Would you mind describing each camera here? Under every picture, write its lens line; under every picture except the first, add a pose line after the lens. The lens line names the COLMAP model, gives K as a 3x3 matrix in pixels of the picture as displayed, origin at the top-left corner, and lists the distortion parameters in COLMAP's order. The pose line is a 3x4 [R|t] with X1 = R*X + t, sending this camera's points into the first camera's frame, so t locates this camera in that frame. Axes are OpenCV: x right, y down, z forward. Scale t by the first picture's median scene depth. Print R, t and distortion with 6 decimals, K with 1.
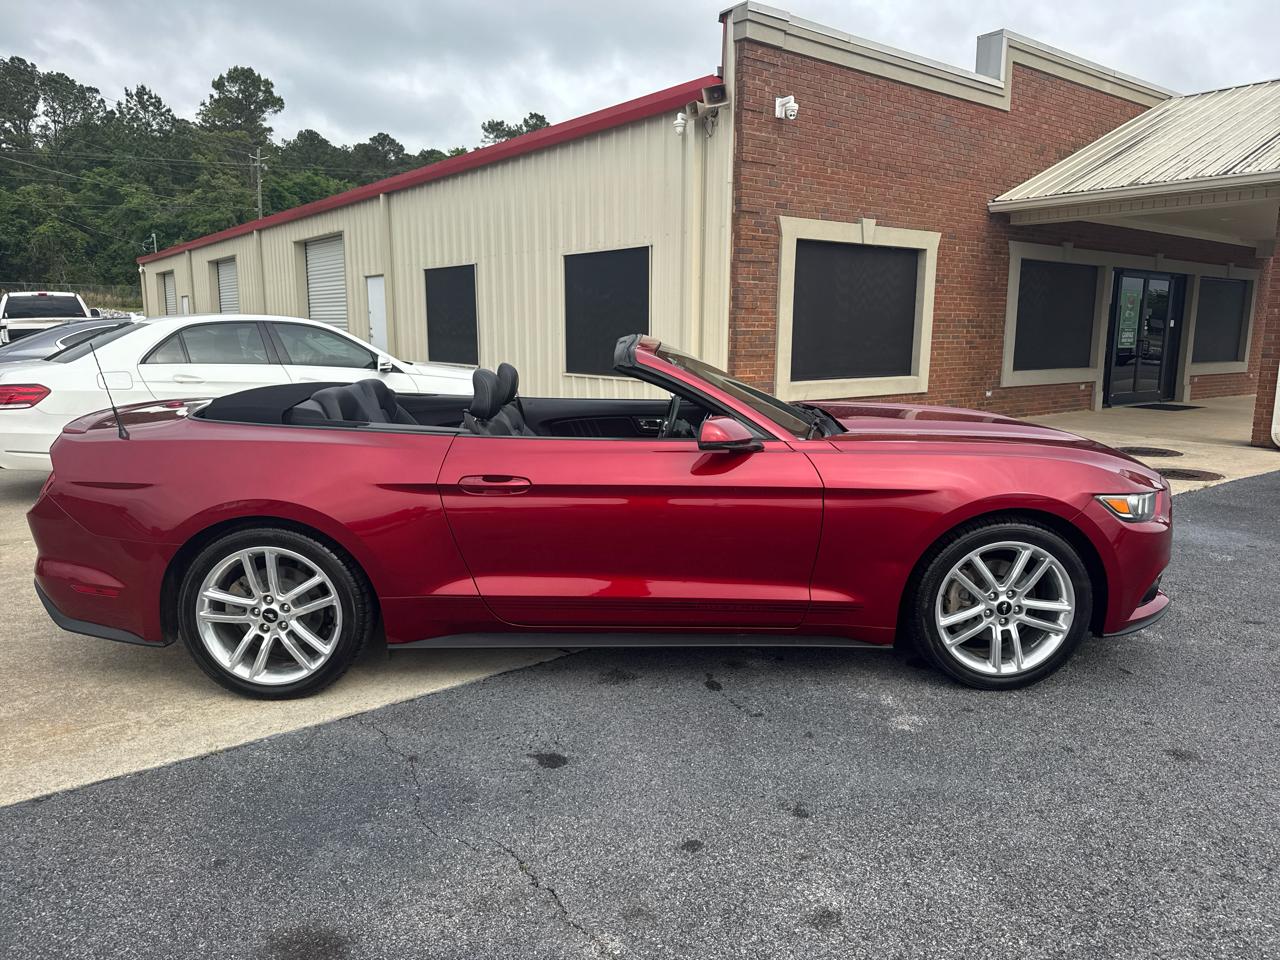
lens RADIAL K [[919.3, 0, 637.5], [0, 919.3, 506.3], [0, 0, 1]] dist [-0.000942, -0.014149]
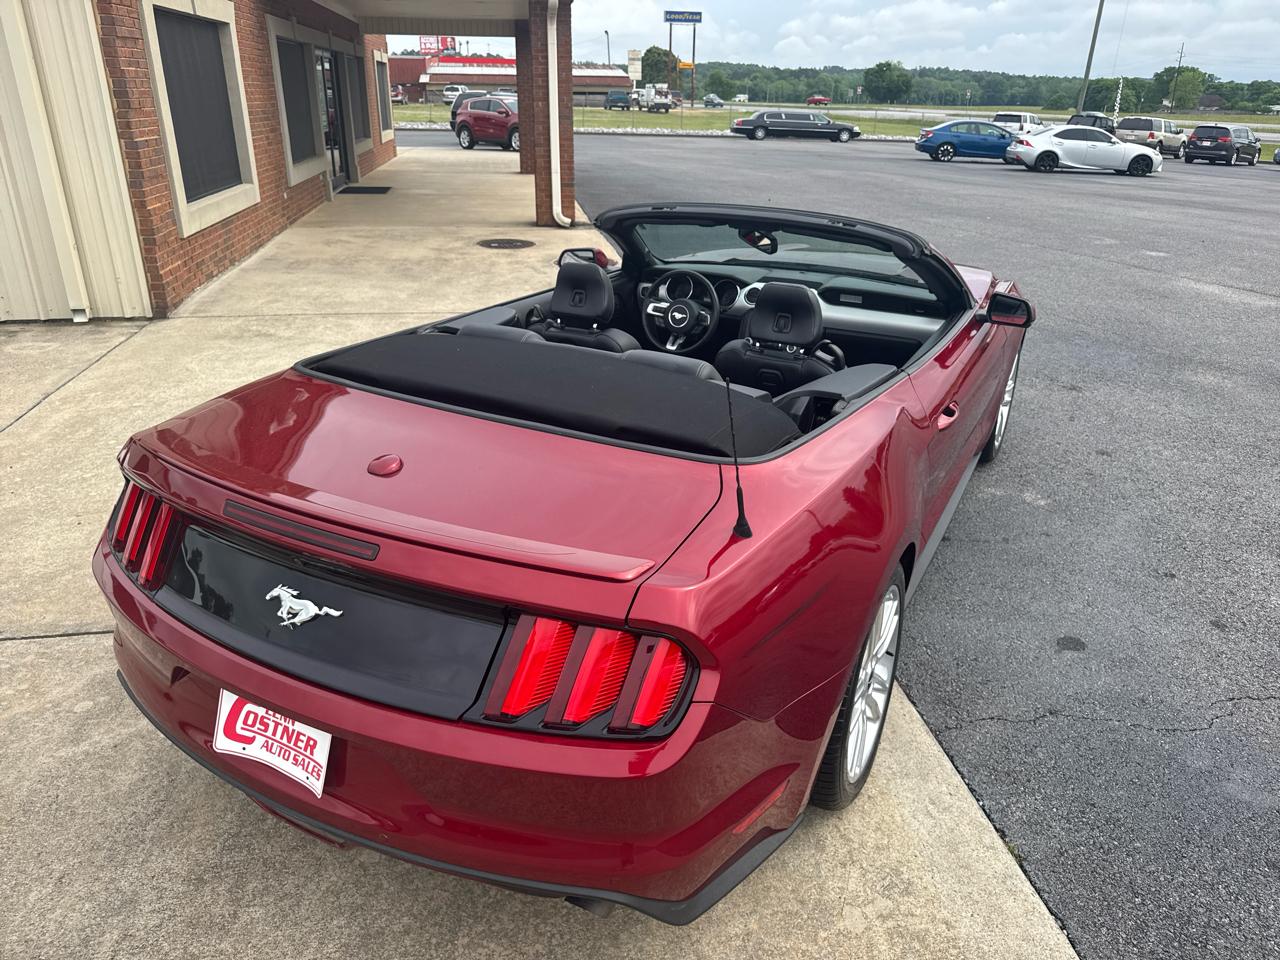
lens RADIAL K [[908.7, 0, 645.6], [0, 908.7, 487.7], [0, 0, 1]] dist [-0.001059, -0.007035]
pose [[0.465473, -0.345472, 0.814852, -0.955841], [0.144878, 0.937995, 0.314922, -0.262776], [-0.873124, -0.028533, 0.486663, 0.759871]]
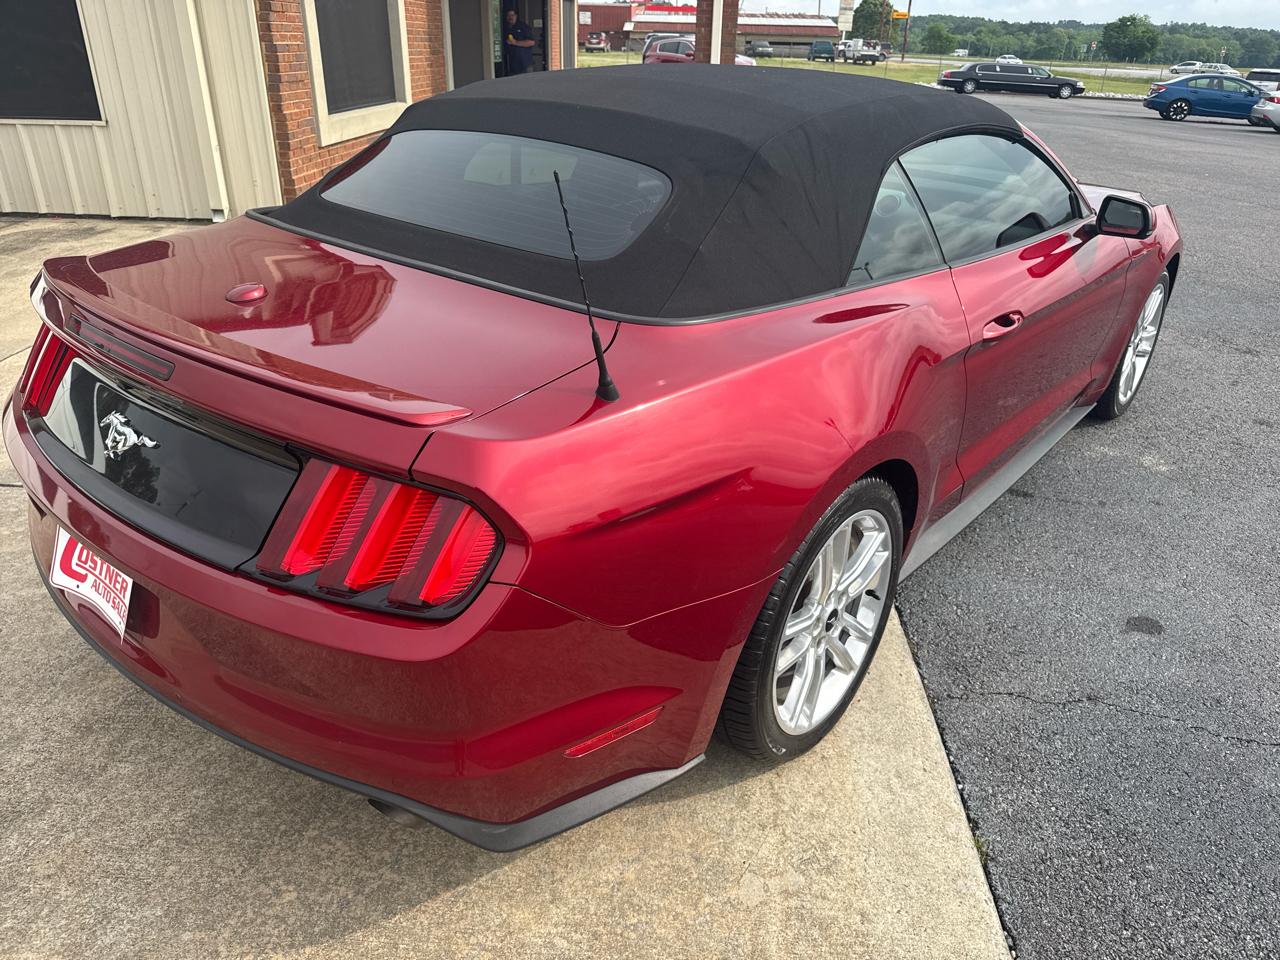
lens RADIAL K [[908.7, 0, 645.6], [0, 908.7, 487.7], [0, 0, 1]] dist [-0.001059, -0.007035]
pose [[0.639996, -0.322580, 0.697386, -0.817865], [0.113519, 0.937343, 0.329396, -0.166961], [-0.759946, -0.131646, 0.636515, 0.678157]]
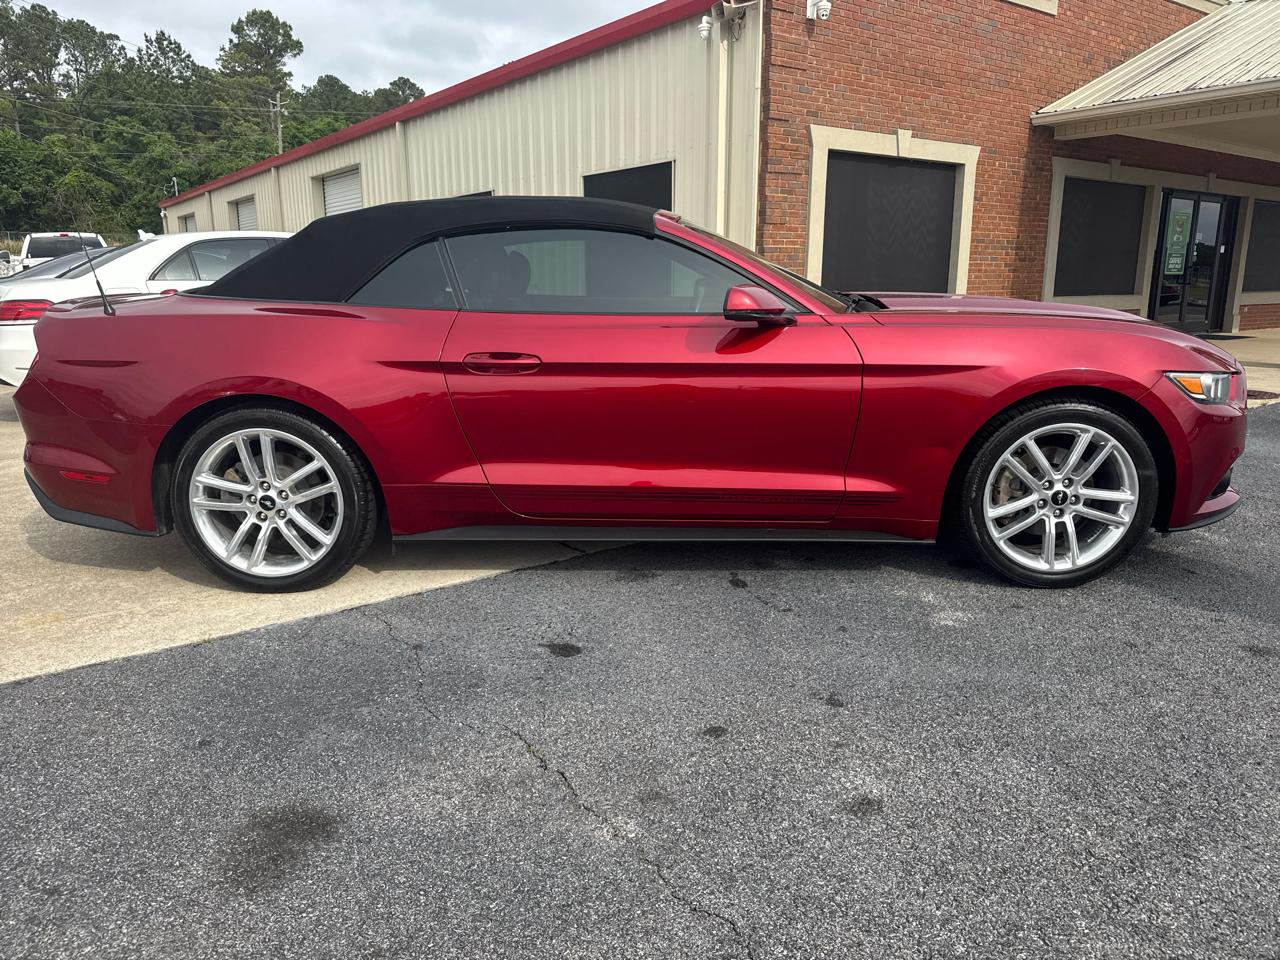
lens RADIAL K [[915.8, 0, 625.0], [0, 915.8, 507.6], [0, 0, 1]] dist [0.001943, -0.016043]
pose [[0.999251, 0.001365, -0.038683, 0.002958], [0.000723, 0.998546, 0.053909, 0.070190], [0.038700, -0.053897, 0.997796, 0.073923]]
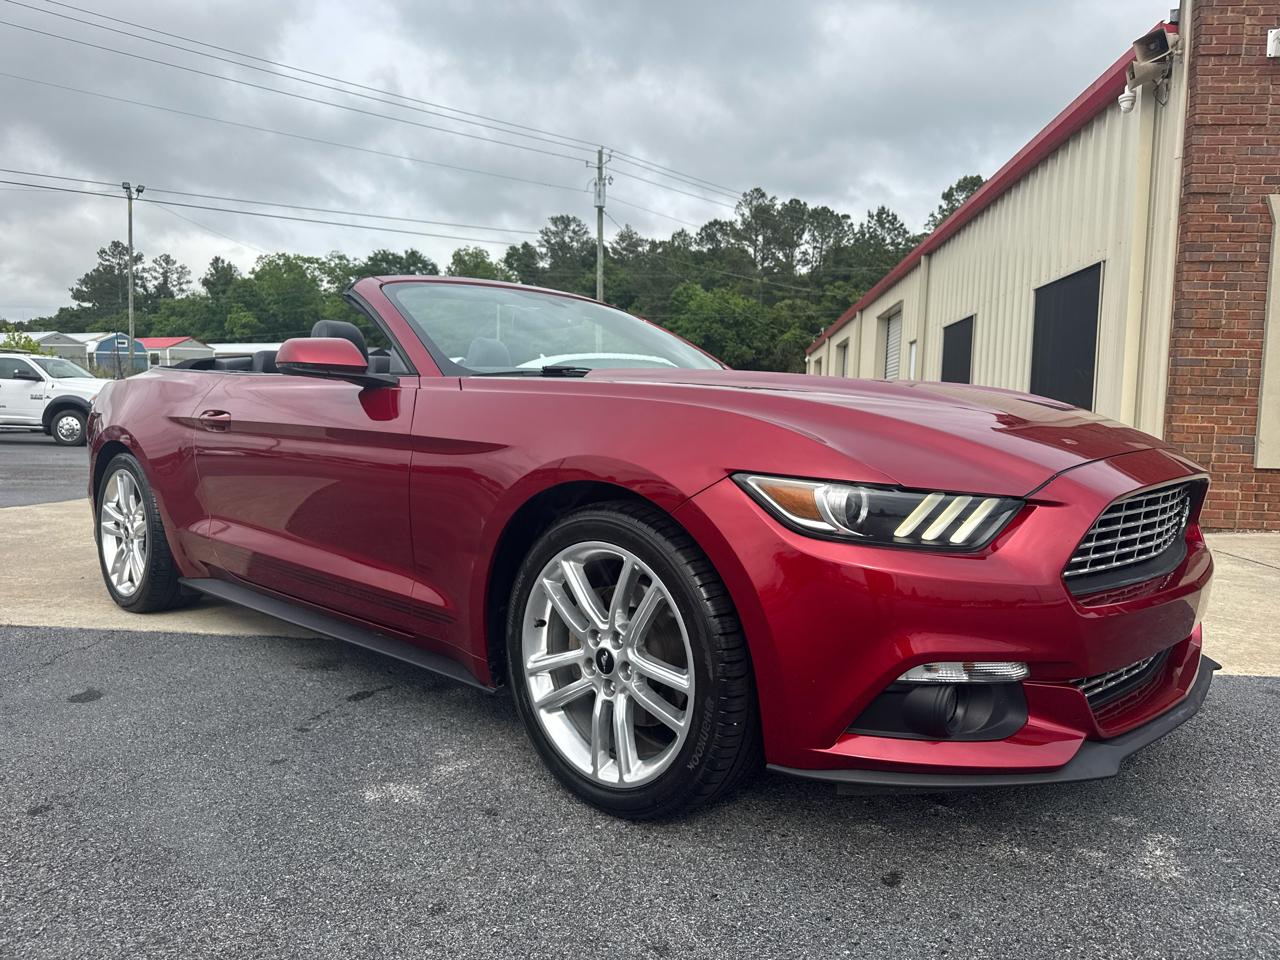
lens RADIAL K [[919.3, 0, 637.5], [0, 919.3, 506.3], [0, 0, 1]] dist [-0.000942, -0.014149]
pose [[0.723802, 0.070462, -0.686401, 0.766952], [-0.142951, 0.988503, -0.049266, 0.039187], [0.675038, 0.133780, 0.725553, 0.559040]]
